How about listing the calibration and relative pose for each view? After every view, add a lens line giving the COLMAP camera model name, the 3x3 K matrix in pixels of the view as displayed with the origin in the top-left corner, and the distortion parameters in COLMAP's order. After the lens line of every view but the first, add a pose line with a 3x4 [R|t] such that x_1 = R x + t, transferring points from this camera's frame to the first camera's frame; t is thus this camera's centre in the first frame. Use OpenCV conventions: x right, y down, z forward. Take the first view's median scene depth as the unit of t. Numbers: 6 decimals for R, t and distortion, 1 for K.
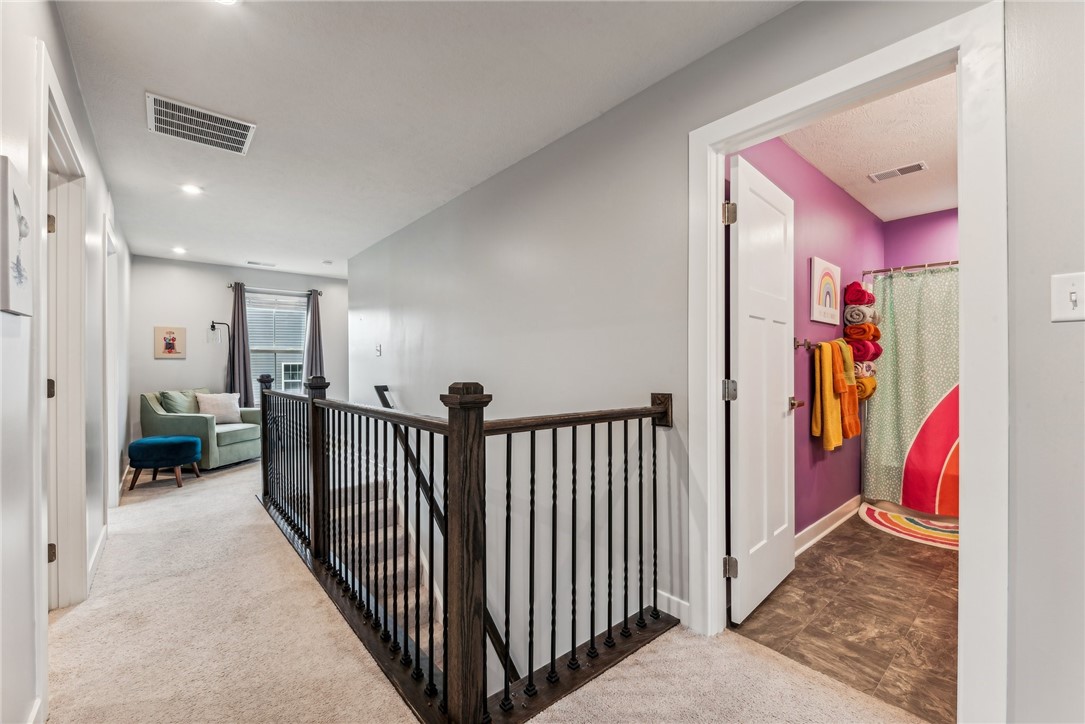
lens RADIAL K [[433.8, 0, 562.0], [0, 433.8, 362.4], [0, 0, 1]] dist [0.002556, -0.000061]
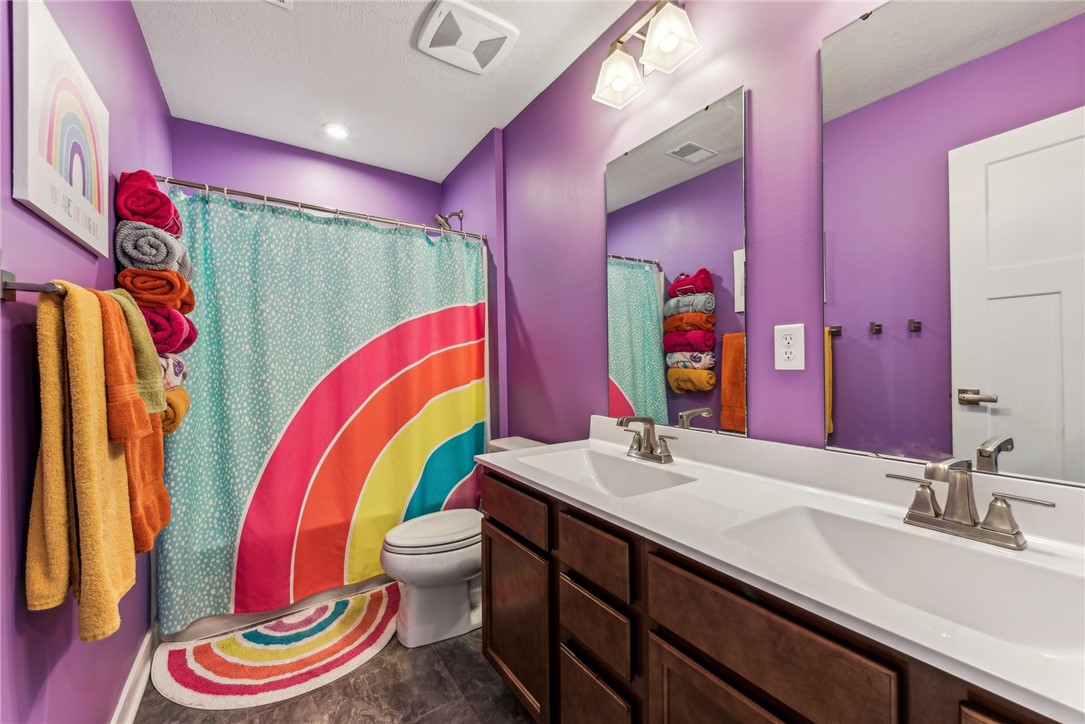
lens RADIAL K [[433.8, 0, 542.6], [0, 433.8, 366.7], [0, 0, 1]] dist [0.002556, -0.000061]
pose [[0.144522, -0.011168, 0.989439, 0.297711], [0.000847, 0.999937, 0.011162, 0.006839], [-0.989501, -0.000775, 0.144522, 0.539332]]
